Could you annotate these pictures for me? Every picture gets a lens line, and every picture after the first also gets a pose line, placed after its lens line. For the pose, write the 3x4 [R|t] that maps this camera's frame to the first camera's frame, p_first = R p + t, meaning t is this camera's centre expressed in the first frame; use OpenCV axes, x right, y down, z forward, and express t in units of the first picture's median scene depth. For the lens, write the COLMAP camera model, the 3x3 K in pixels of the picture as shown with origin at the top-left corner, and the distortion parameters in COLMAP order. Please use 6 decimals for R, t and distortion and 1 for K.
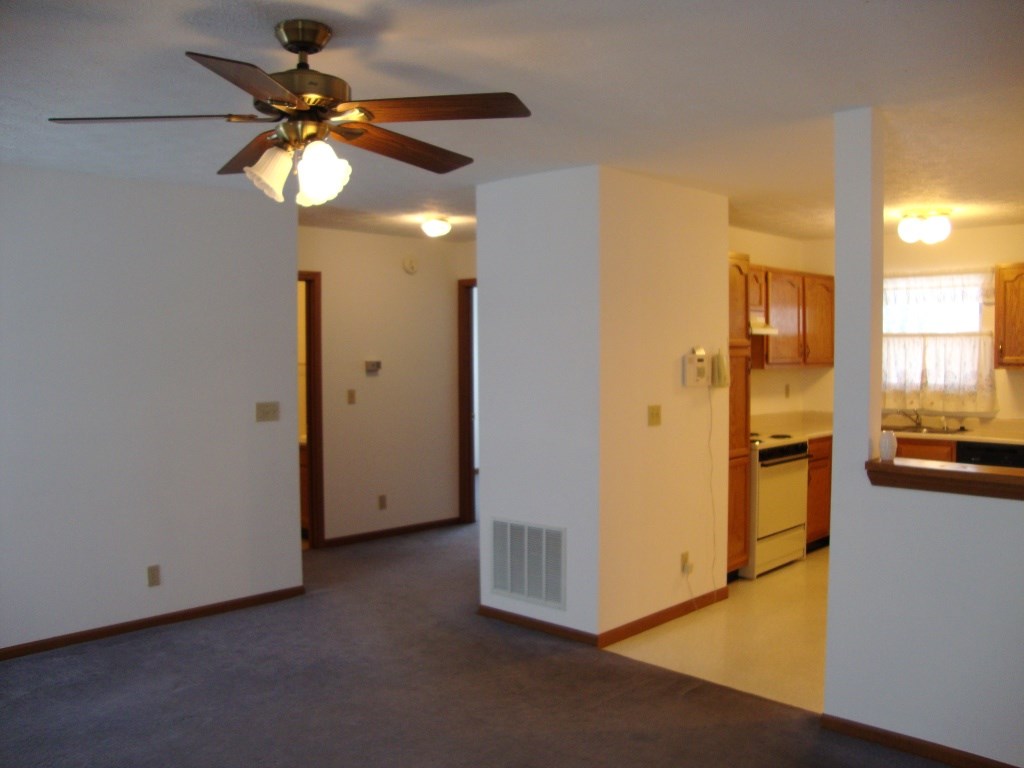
lens RADIAL K [[906.3, 0, 512.0], [0, 906.3, 384.0], [0, 0, 1]] dist [-0.202822, 0.194025]
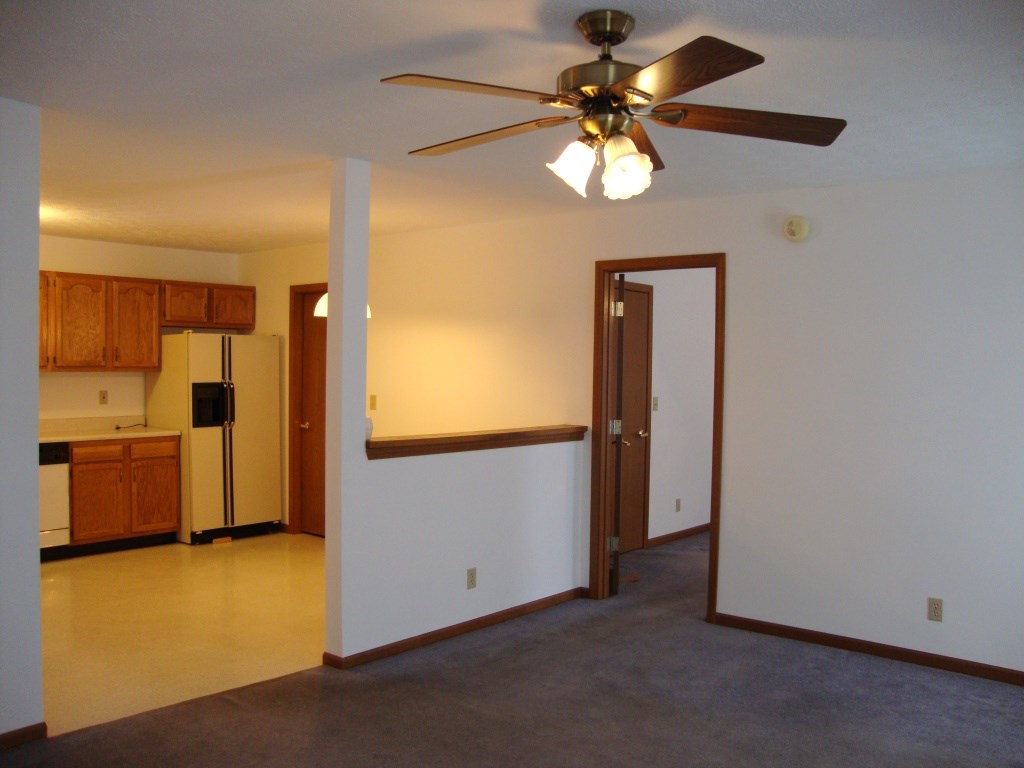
lens RADIAL K [[906.3, 0, 512.0], [0, 906.3, 384.0], [0, 0, 1]] dist [-0.202822, 0.194025]
pose [[-0.057319, -0.024097, 0.998065, -0.459437], [0.029189, 0.999241, 0.025801, -0.011055], [-0.997929, 0.030612, -0.056572, 0.443110]]
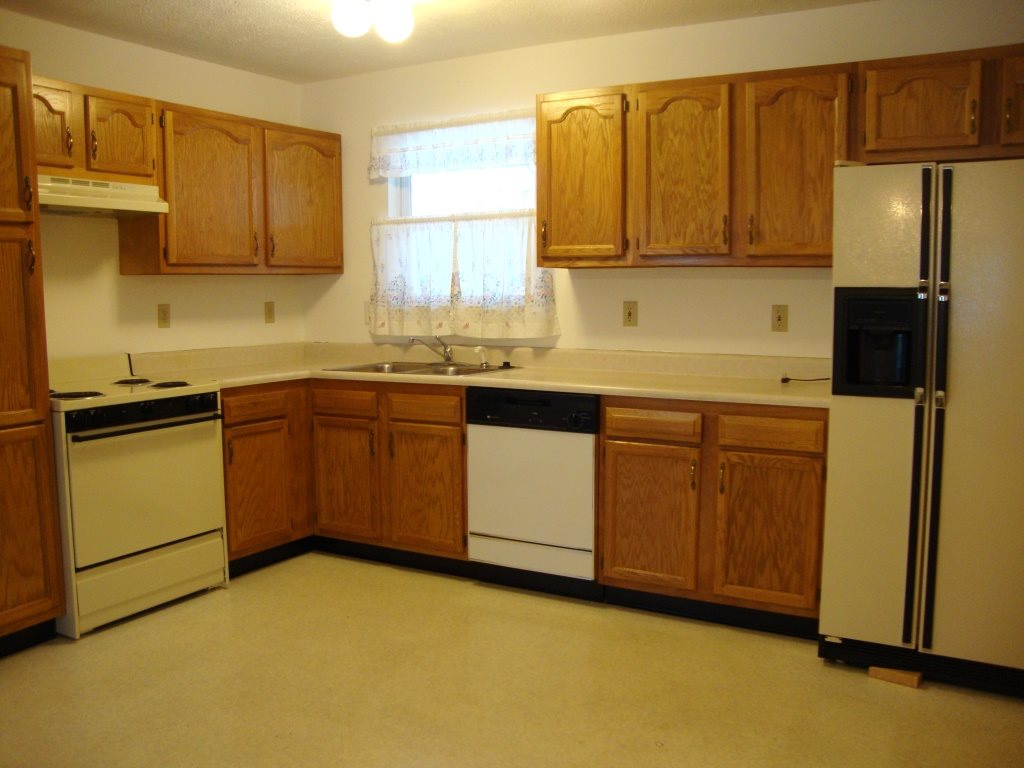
lens RADIAL K [[906.3, 0, 512.0], [0, 906.3, 384.0], [0, 0, 1]] dist [-0.202822, 0.194025]
pose [[0.973066, -0.026941, 0.228949, 0.380020], [0.011488, 0.997581, 0.068562, 0.020527], [-0.230242, -0.064085, 0.971021, 0.370271]]
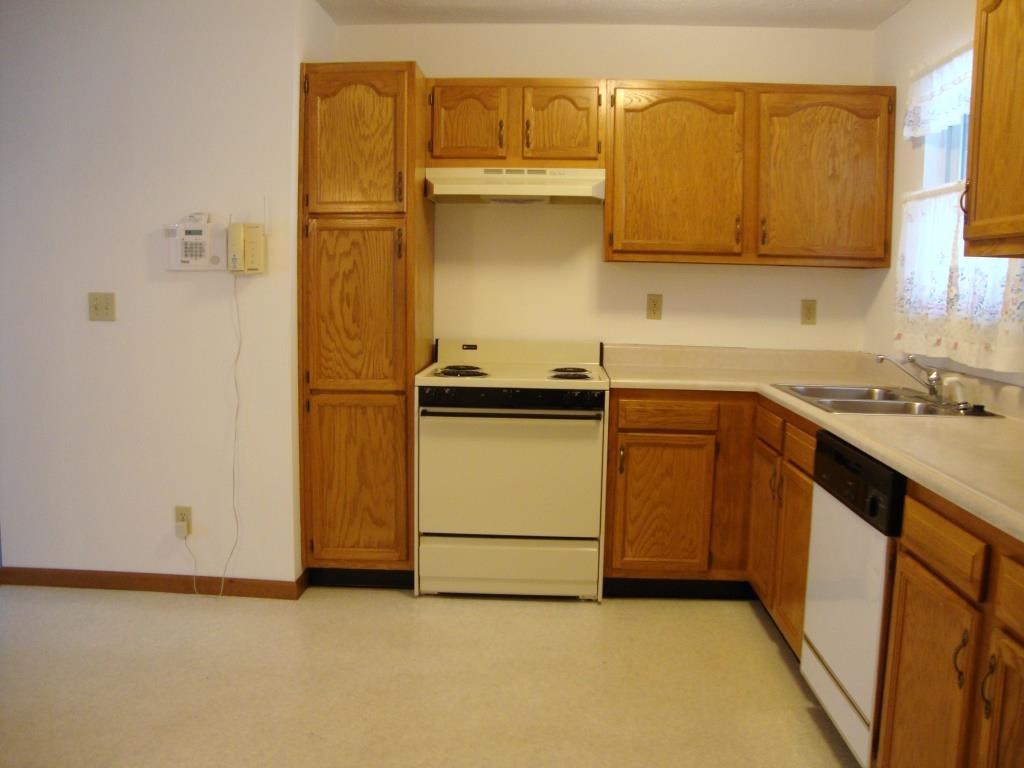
lens RADIAL K [[906.3, 0, 512.0], [0, 906.3, 384.0], [0, 0, 1]] dist [-0.202822, 0.194025]
pose [[0.657171, 0.099223, -0.747182, 0.692090], [-0.046451, 0.994745, 0.091243, 0.012613], [0.752309, -0.025255, 0.658326, 0.582174]]
